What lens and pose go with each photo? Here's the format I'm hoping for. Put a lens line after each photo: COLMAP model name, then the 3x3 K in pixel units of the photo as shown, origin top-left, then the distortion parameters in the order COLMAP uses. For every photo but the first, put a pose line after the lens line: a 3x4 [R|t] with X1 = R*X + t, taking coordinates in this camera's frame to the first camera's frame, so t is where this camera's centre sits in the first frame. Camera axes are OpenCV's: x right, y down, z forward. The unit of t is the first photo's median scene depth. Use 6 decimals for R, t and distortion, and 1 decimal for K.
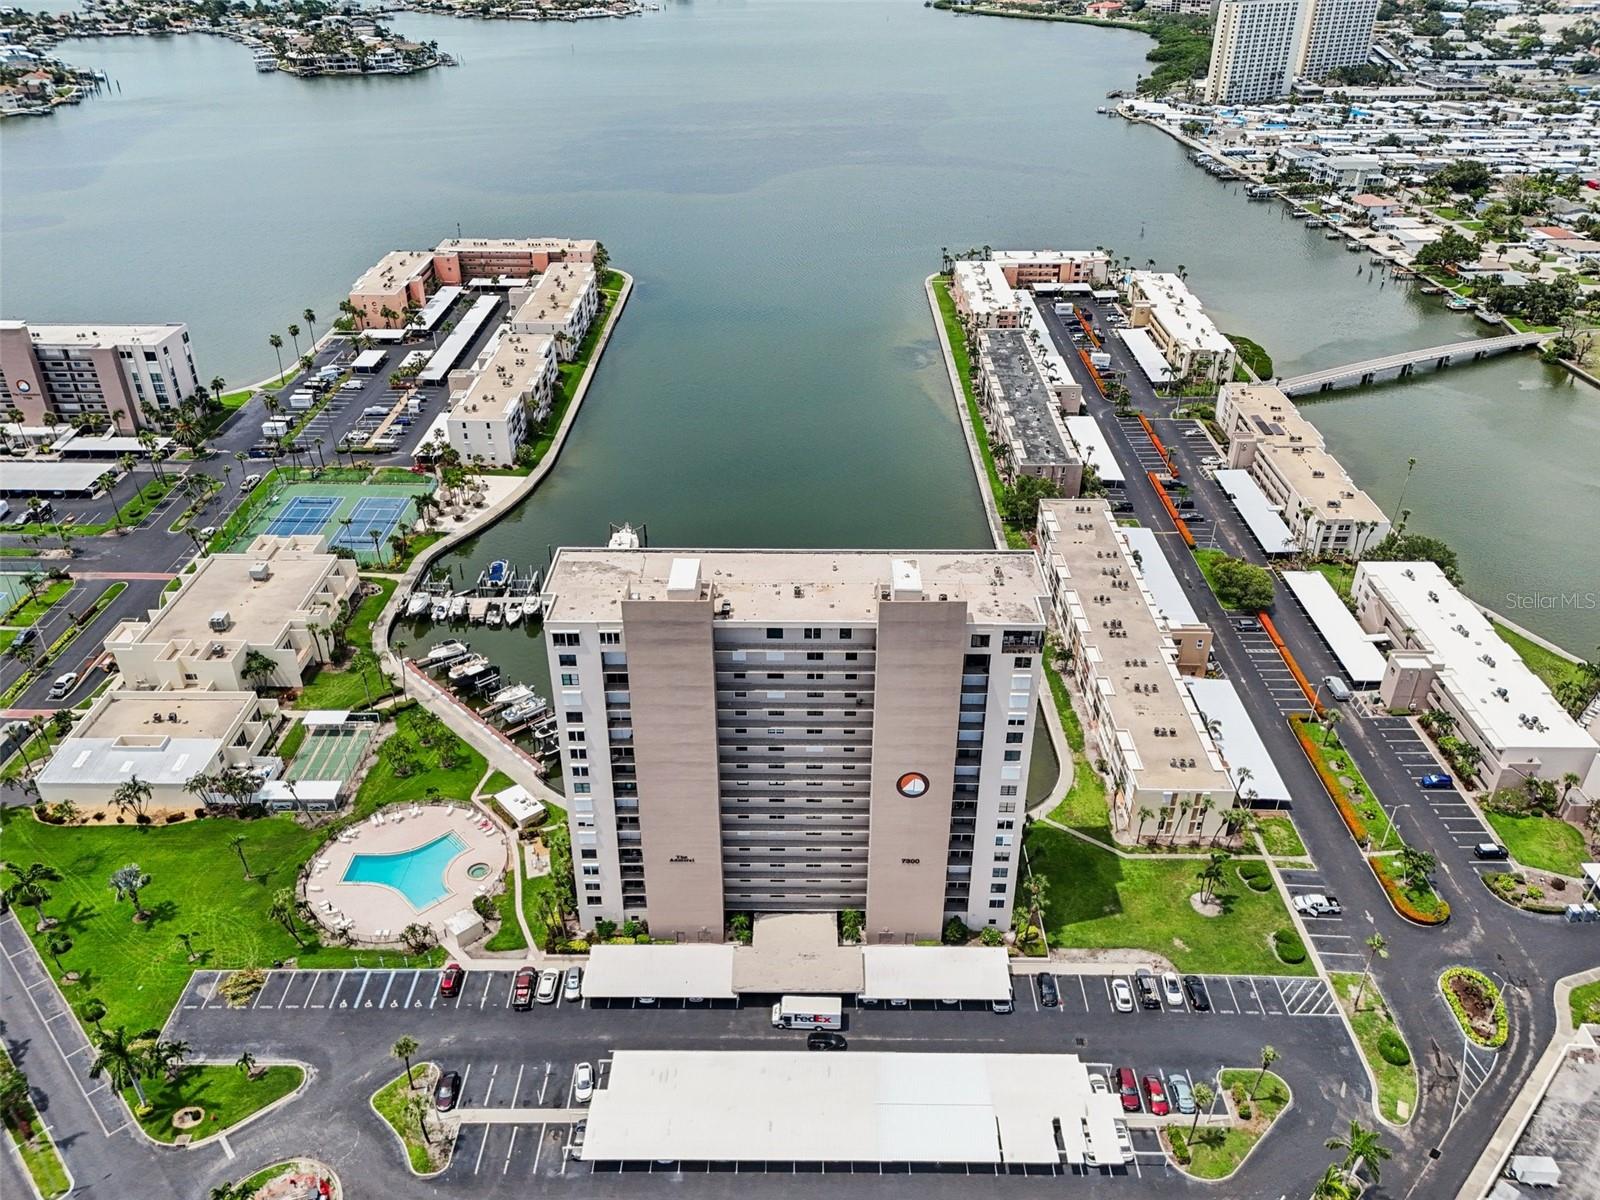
lens RADIAL K [[1221.1, 0, 800.0], [0, 1221.1, 600.0], [0, 0, 1]] dist [0.040384, -0.007465]
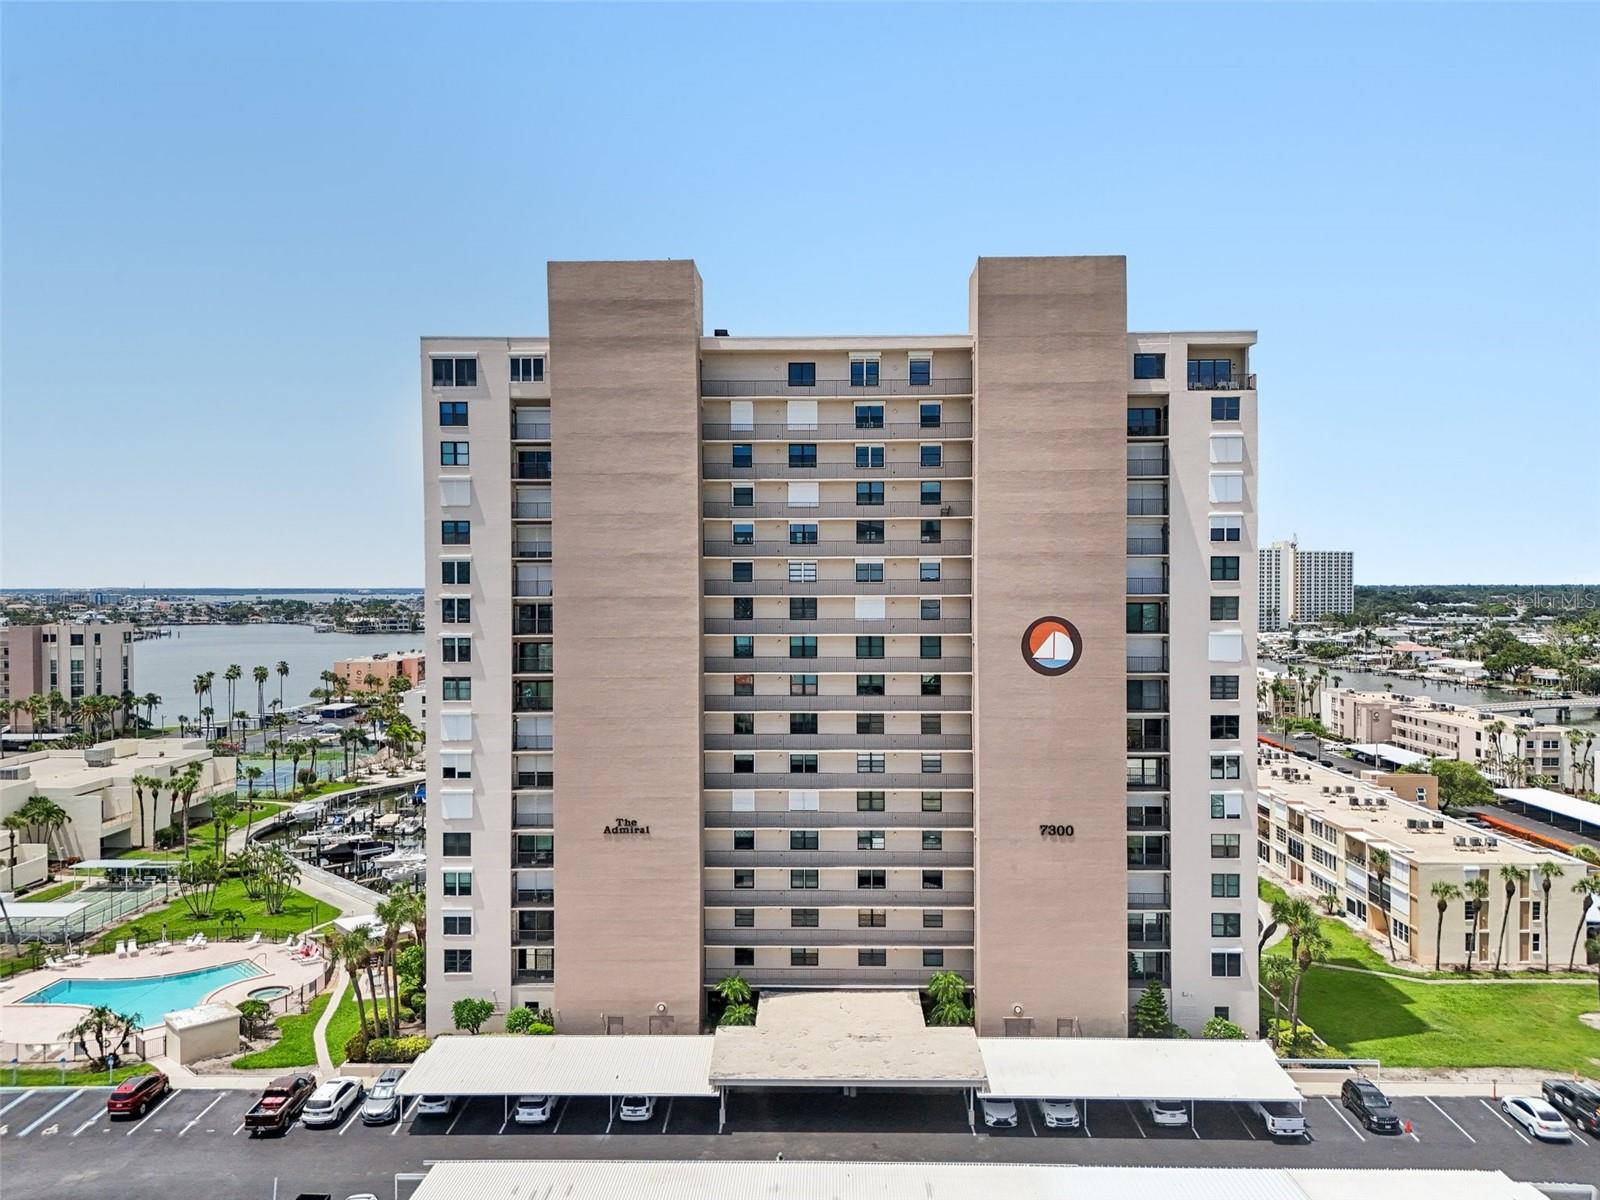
lens RADIAL K [[1197.5, 0, 800.0], [0, 1197.5, 600.0], [0, 0, 1]] dist [0.054484, -0.050372]
pose [[0.999883, -0.005445, -0.014315, -0.012172], [-0.002291, 0.870976, -0.491321, 0.367926], [0.015143, 0.491296, 0.870861, 0.477469]]
